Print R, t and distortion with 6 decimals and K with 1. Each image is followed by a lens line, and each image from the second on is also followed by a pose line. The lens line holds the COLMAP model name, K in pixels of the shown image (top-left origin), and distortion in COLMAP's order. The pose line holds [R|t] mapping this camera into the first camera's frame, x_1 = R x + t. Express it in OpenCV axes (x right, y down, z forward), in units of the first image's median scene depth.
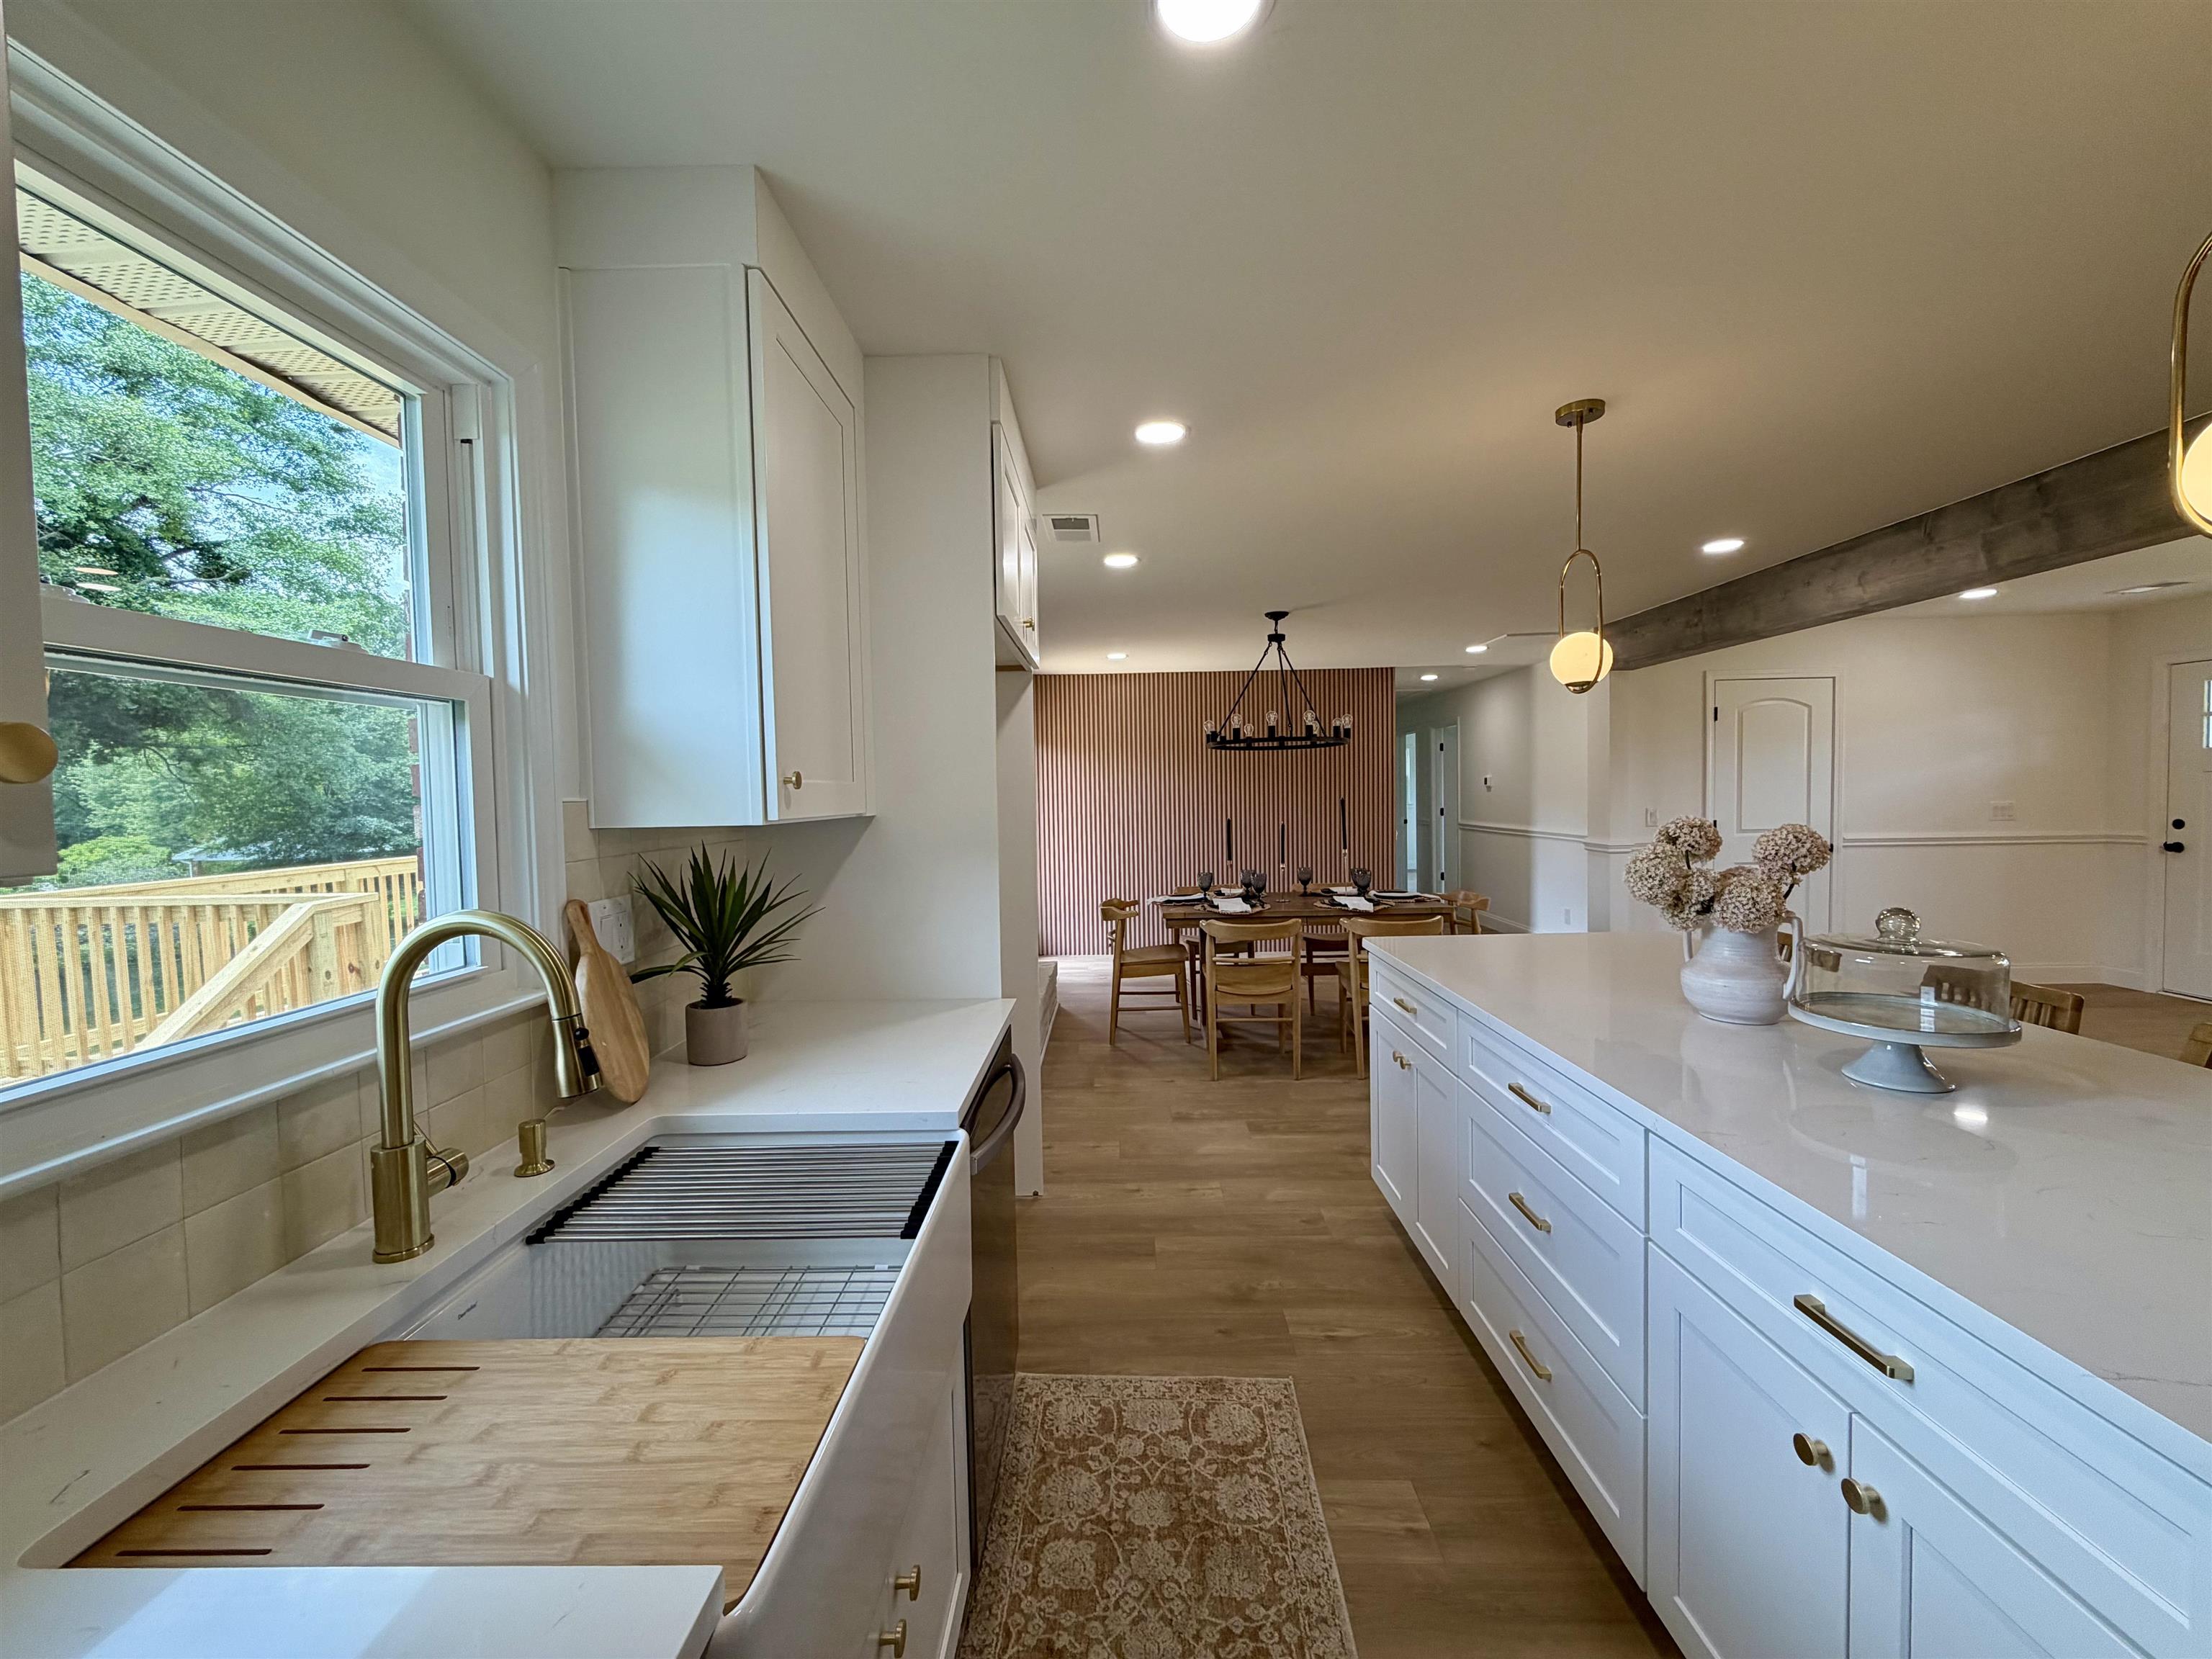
lens RADIAL K [[879.6, 0, 1111.3], [0, 879.6, 821.0], [0, 0, 1]] dist [-0.014367, -0.000332]
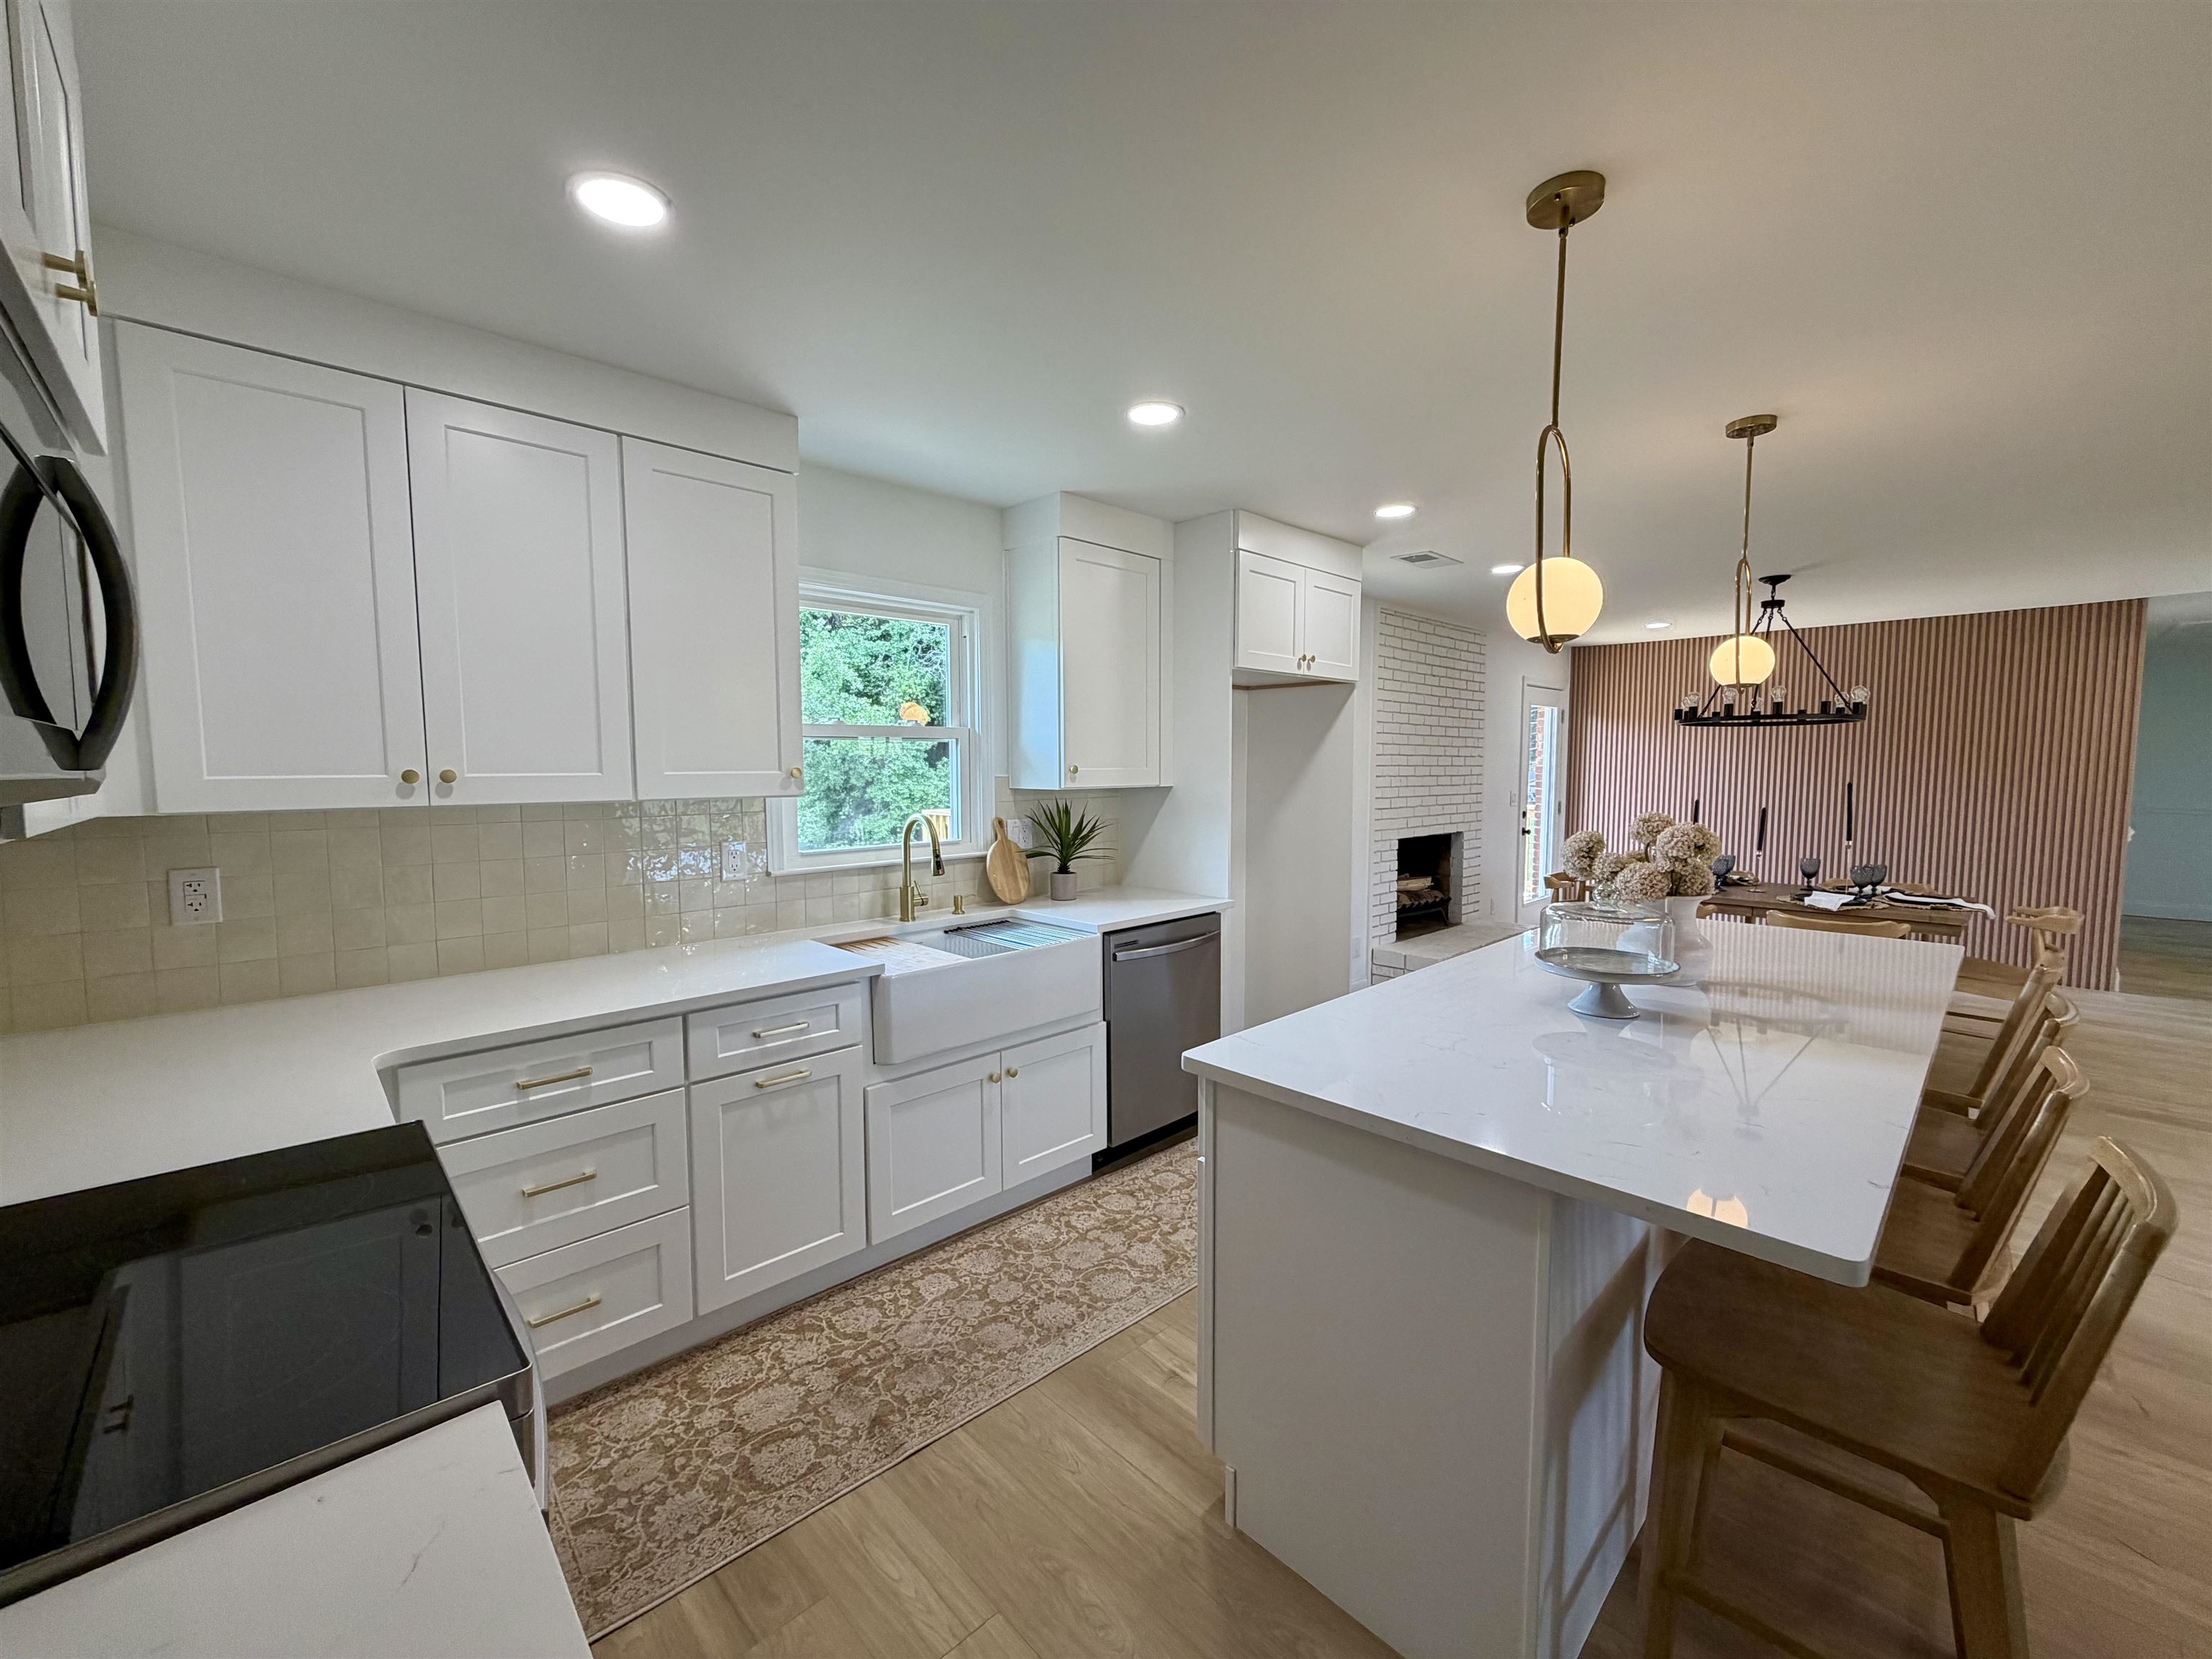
lens RADIAL K [[879.6, 0, 1101.1], [0, 879.6, 831.8], [0, 0, 1]] dist [-0.014367, -0.000332]
pose [[0.696442, 0.073903, -0.713798, 1.126915], [-0.032223, 0.996900, 0.071774, -0.048858], [0.716890, -0.026986, 0.696664, -0.421157]]
